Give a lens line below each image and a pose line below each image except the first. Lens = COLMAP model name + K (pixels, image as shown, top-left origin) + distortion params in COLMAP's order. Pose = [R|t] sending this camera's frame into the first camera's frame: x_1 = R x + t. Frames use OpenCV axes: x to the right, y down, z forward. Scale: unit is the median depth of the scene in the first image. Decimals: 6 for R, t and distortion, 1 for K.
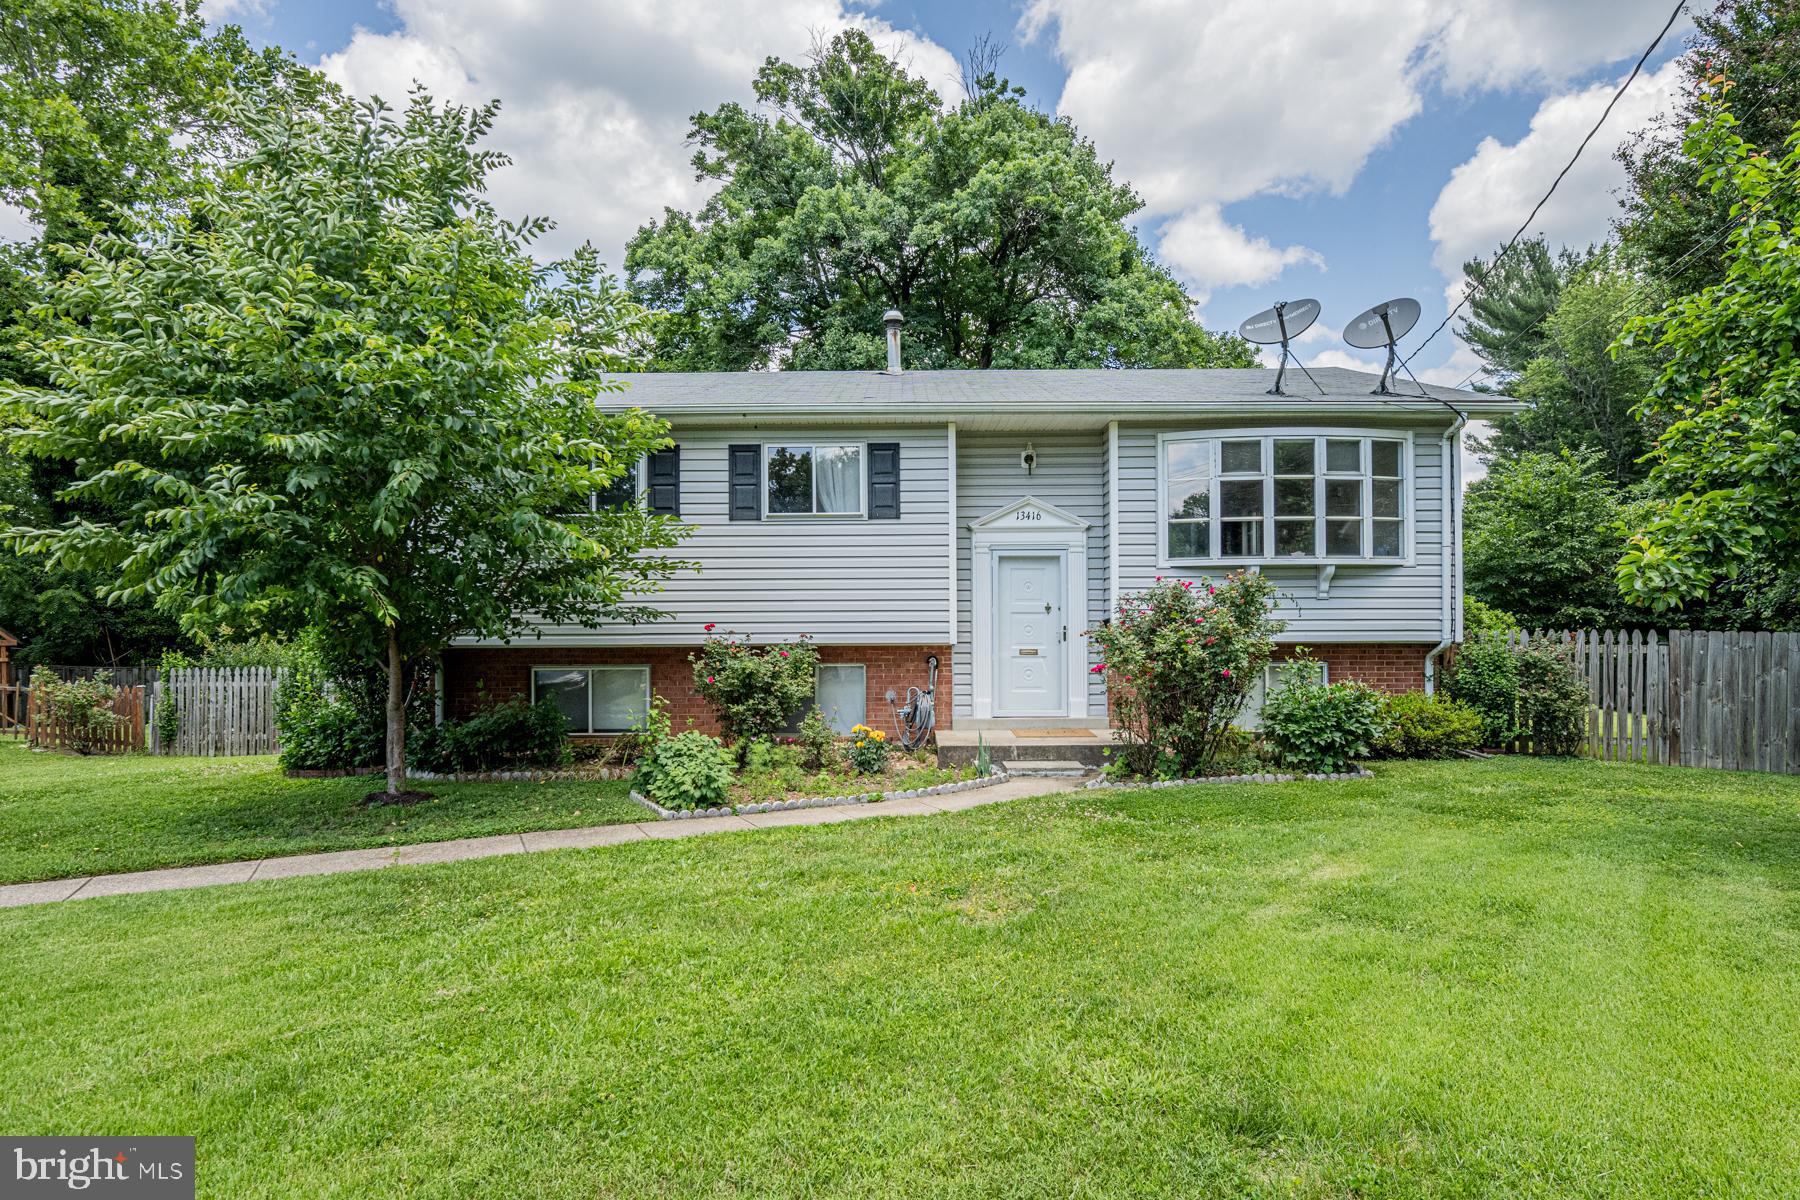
lens RADIAL K [[841.2, 0, 821.6], [0, 841.2, 609.3], [0, 0, 1]] dist [-0.002107, -0.001403]
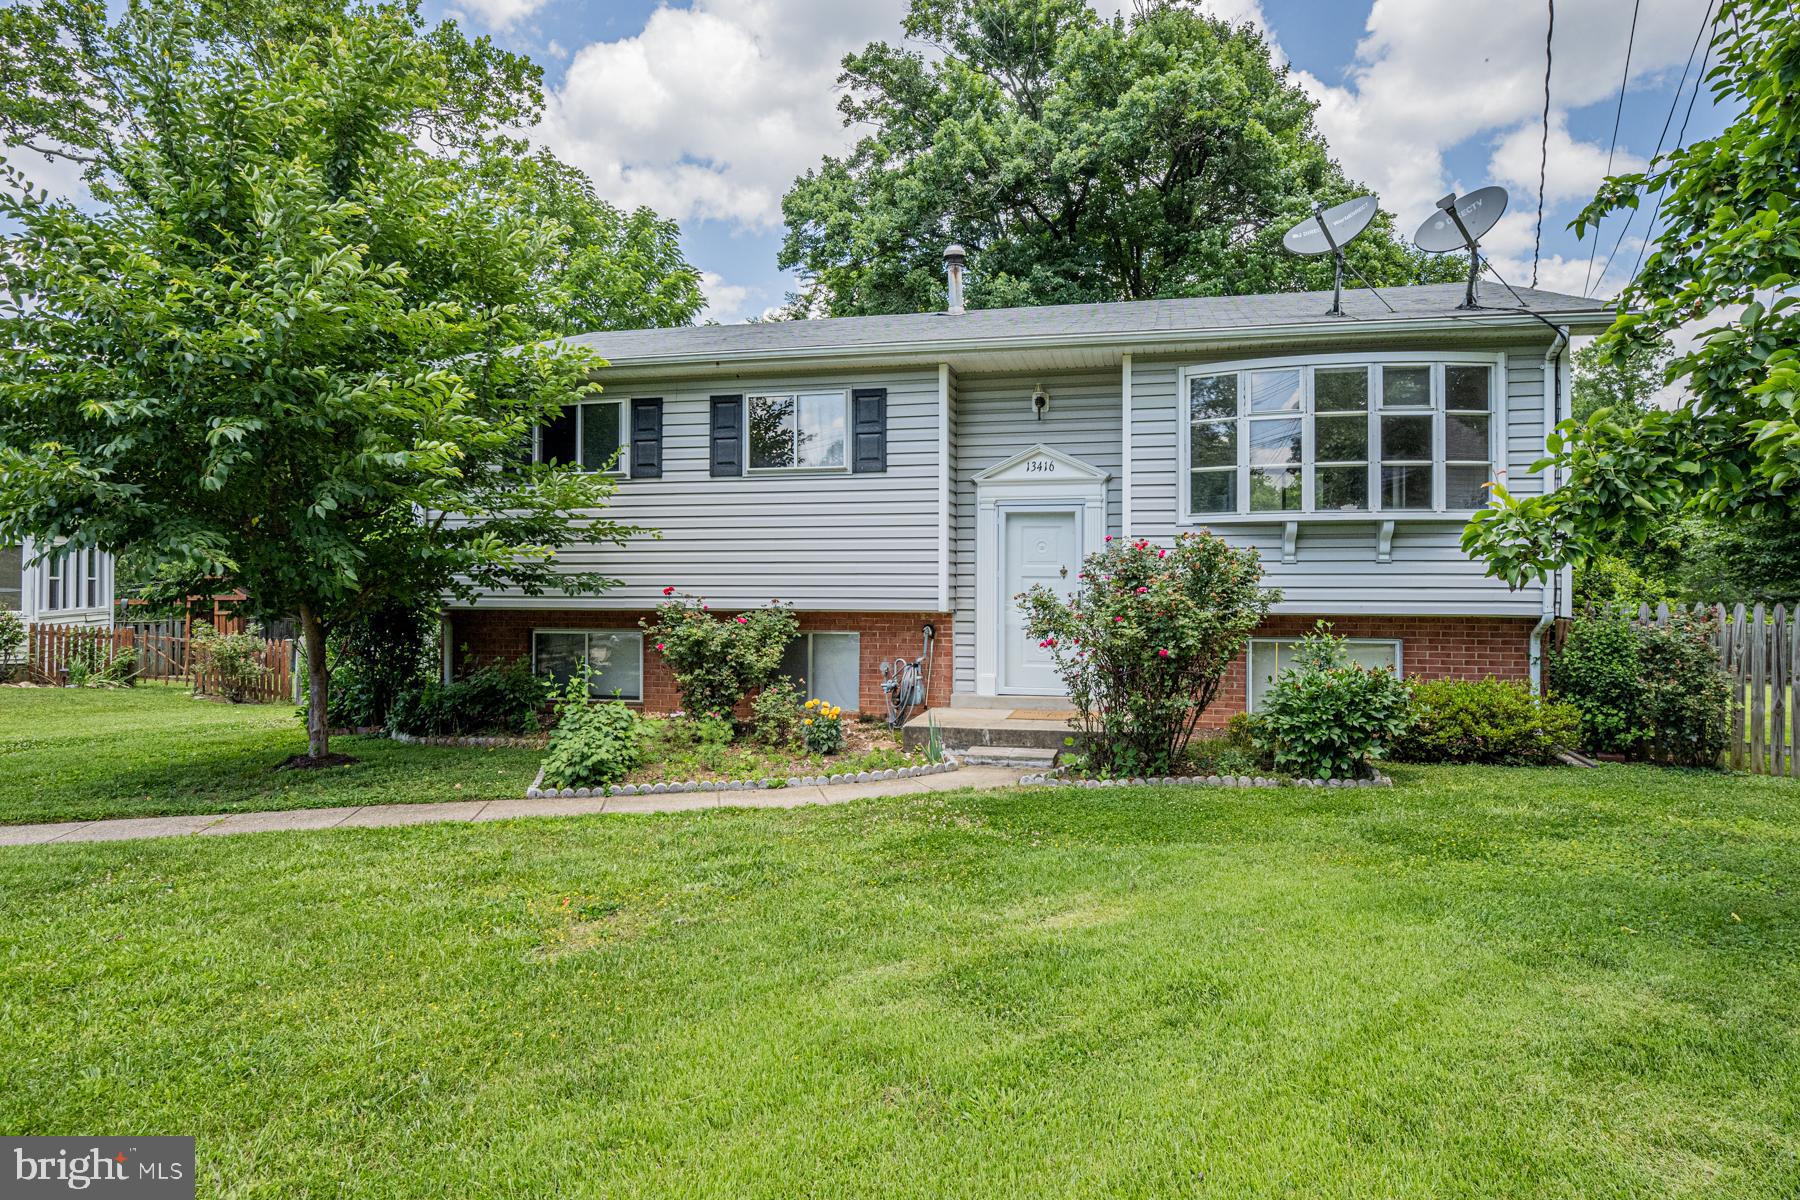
lens RADIAL K [[868.5, 0, 872.3], [0, 868.5, 576.9], [0, 0, 1]] dist [-0.012211, 0.001961]
pose [[0.985249, 0.004054, -0.171076, 0.242661], [-0.002286, 0.999942, 0.010534, -0.005071], [0.171109, -0.009987, 0.985202, 0.079411]]
